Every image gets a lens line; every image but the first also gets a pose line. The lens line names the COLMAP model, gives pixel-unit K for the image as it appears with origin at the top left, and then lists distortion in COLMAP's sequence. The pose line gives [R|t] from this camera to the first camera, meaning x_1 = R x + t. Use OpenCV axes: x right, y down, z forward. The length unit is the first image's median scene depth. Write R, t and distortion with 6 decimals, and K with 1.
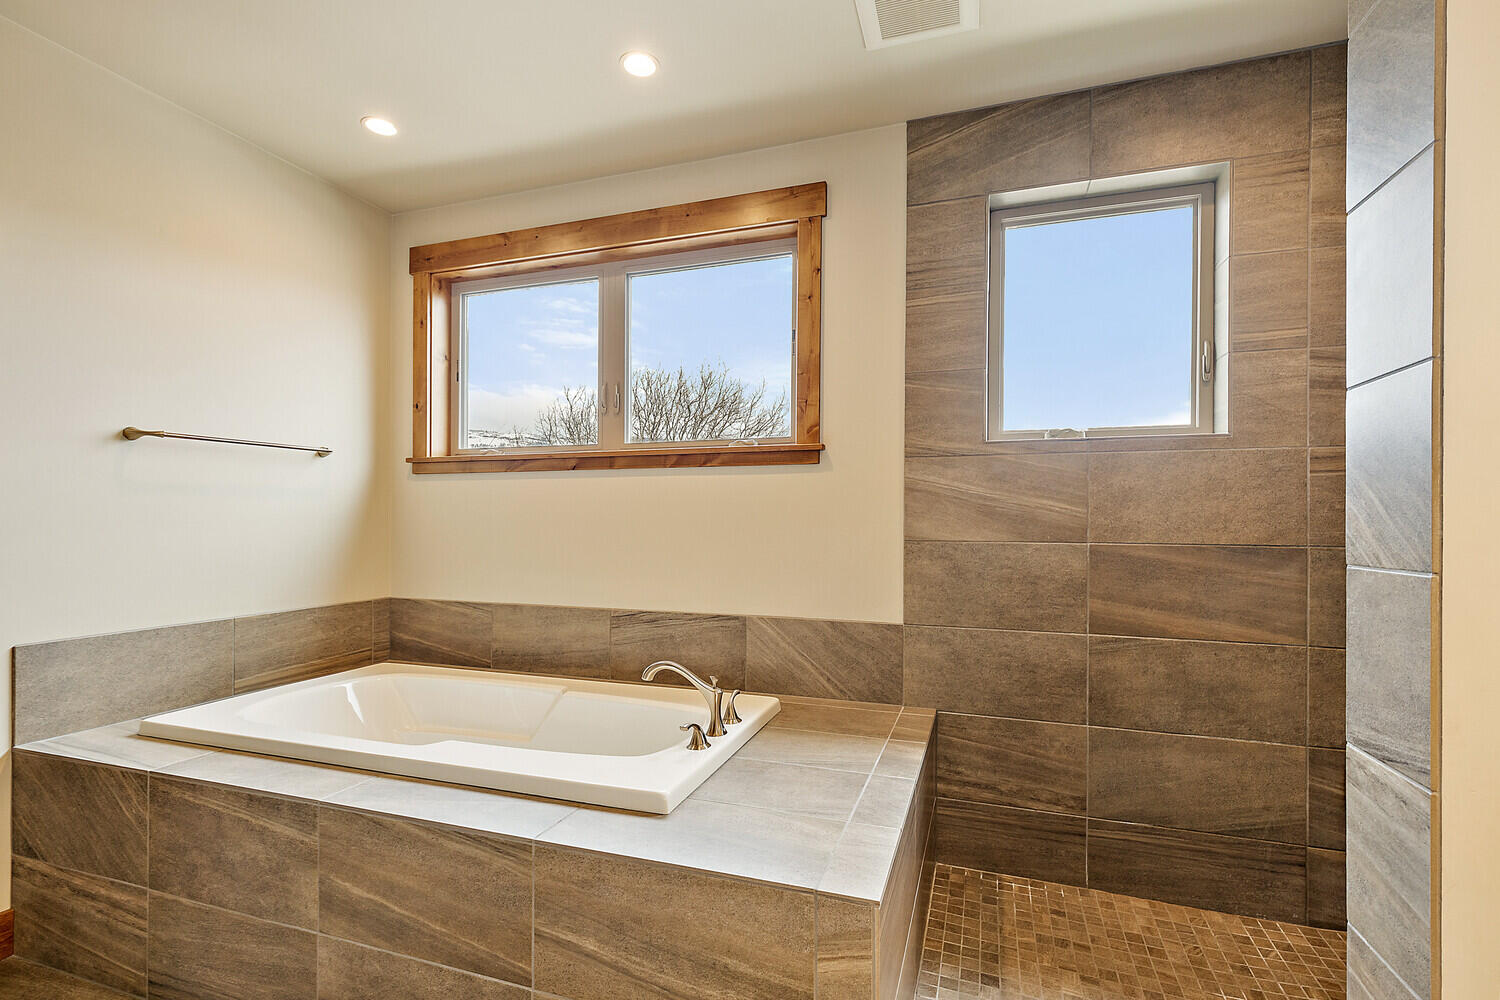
lens RADIAL K [[675.8, 0, 757.8], [0, 675.8, 519.8], [0, 0, 1]] dist [0.011511, 0.000020]
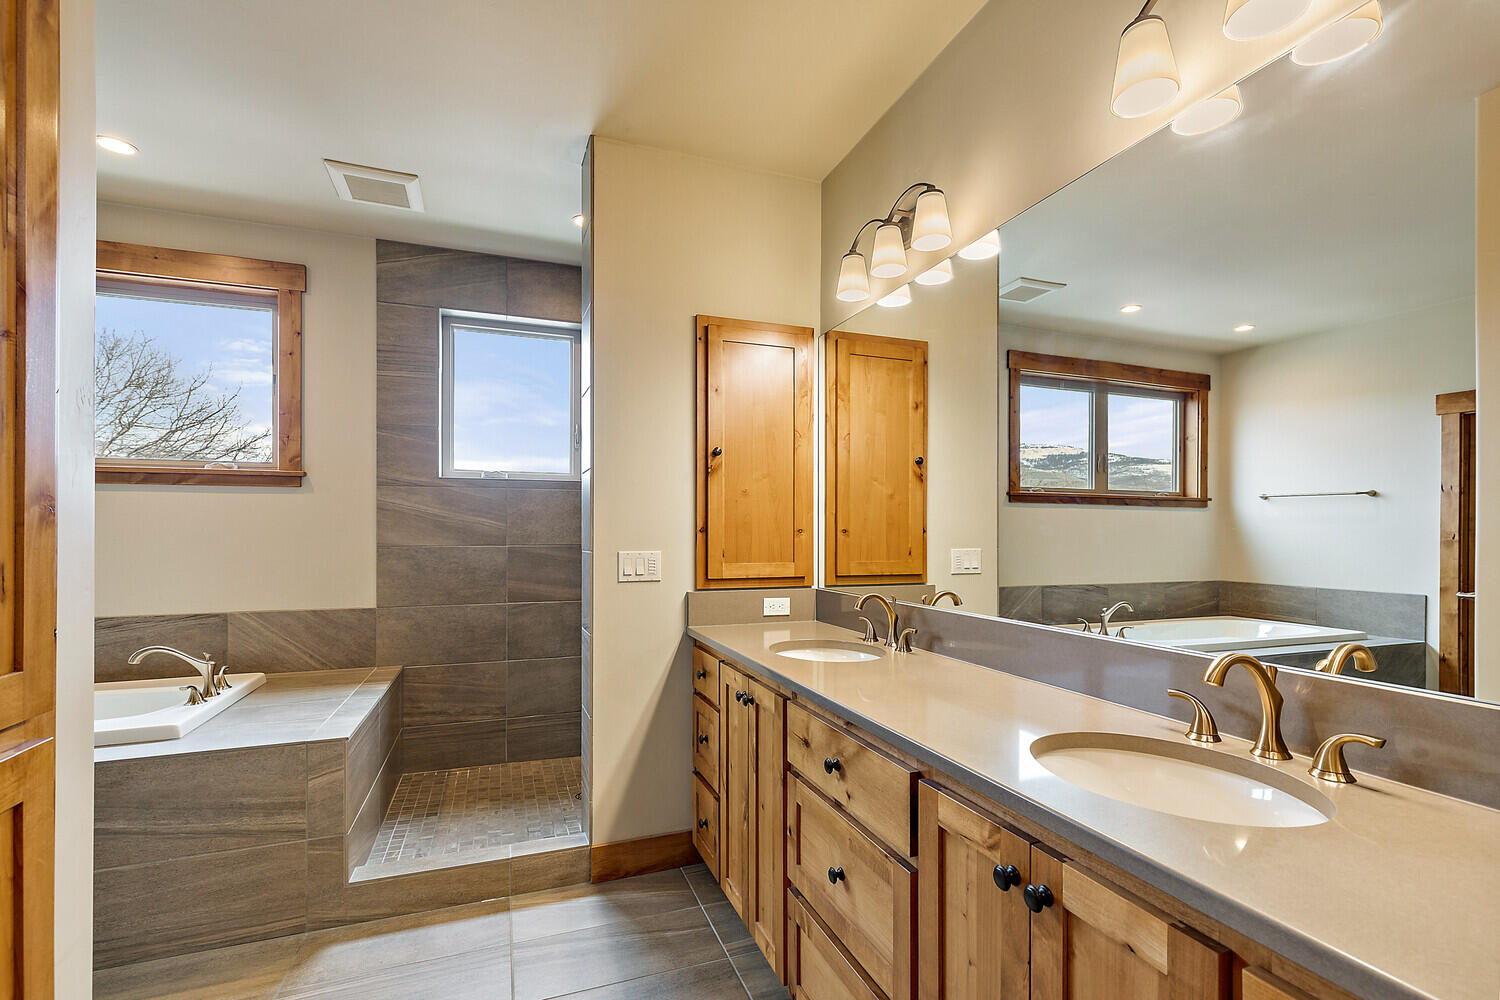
lens RADIAL K [[677.2, 0, 757.3], [0, 677.2, 534.6], [0, 0, 1]] dist [0.003875, 0.000123]
pose [[0.769706, -0.006402, 0.638366, -0.066385], [0.003330, 0.999976, 0.006014, 0.001553], [-0.638389, -0.002504, 0.769710, -0.550838]]
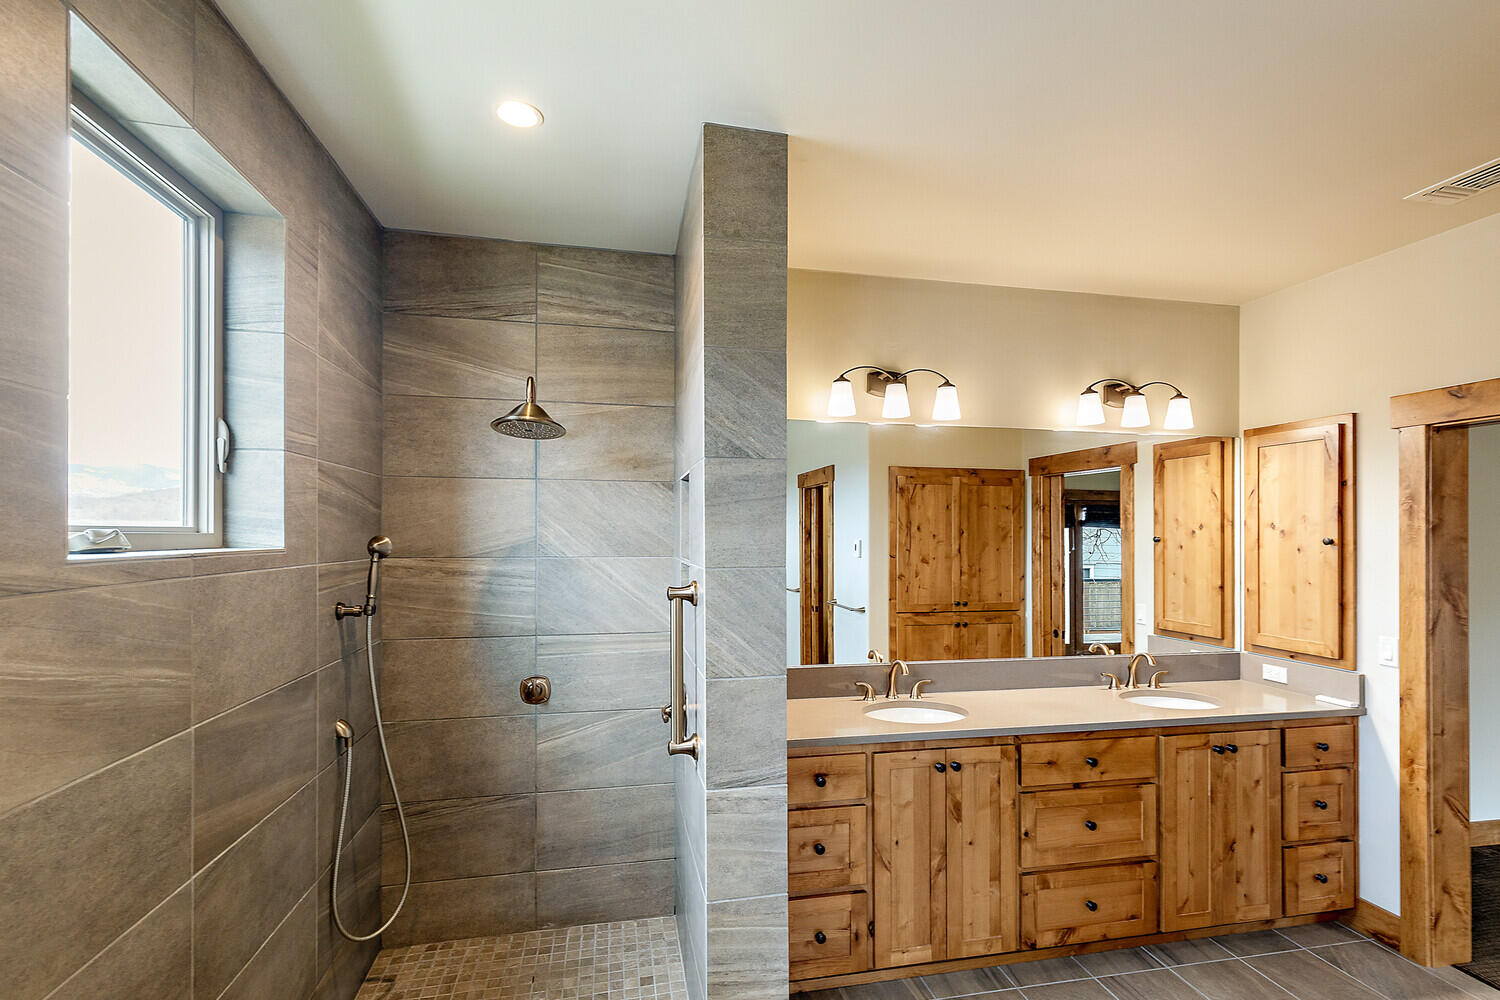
lens RADIAL K [[681.4, 0, 756.1], [0, 681.4, 532.6], [0, 0, 1]] dist [0.006889, 0.000162]
pose [[-0.504051, -0.004870, 0.863660, -0.276728], [-0.007354, 0.999972, 0.001347, -0.134979], [-0.863642, -0.005673, -0.504073, 0.821097]]
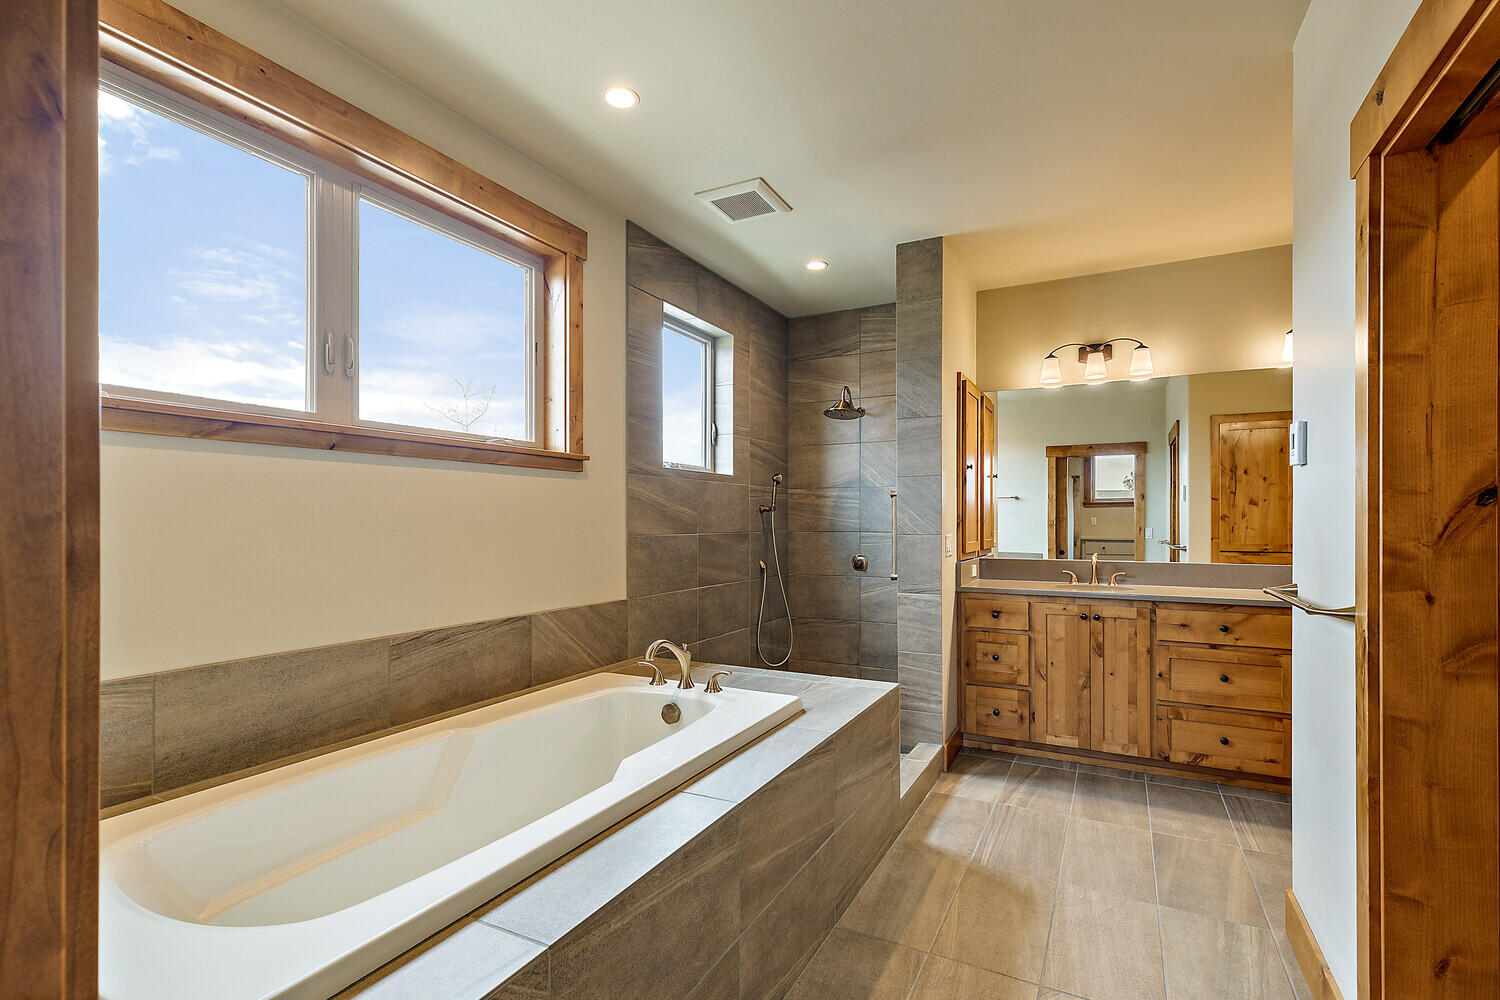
lens RADIAL K [[666.9, 0, 770.3], [0, 666.9, 522.9], [0, 0, 1]] dist [0.003753, 0.000117]
pose [[0.158632, -0.007299, 0.987311, -1.048097], [-0.002022, 0.999968, 0.007717, -0.005166], [-0.987336, -0.003220, 0.158612, 0.525545]]
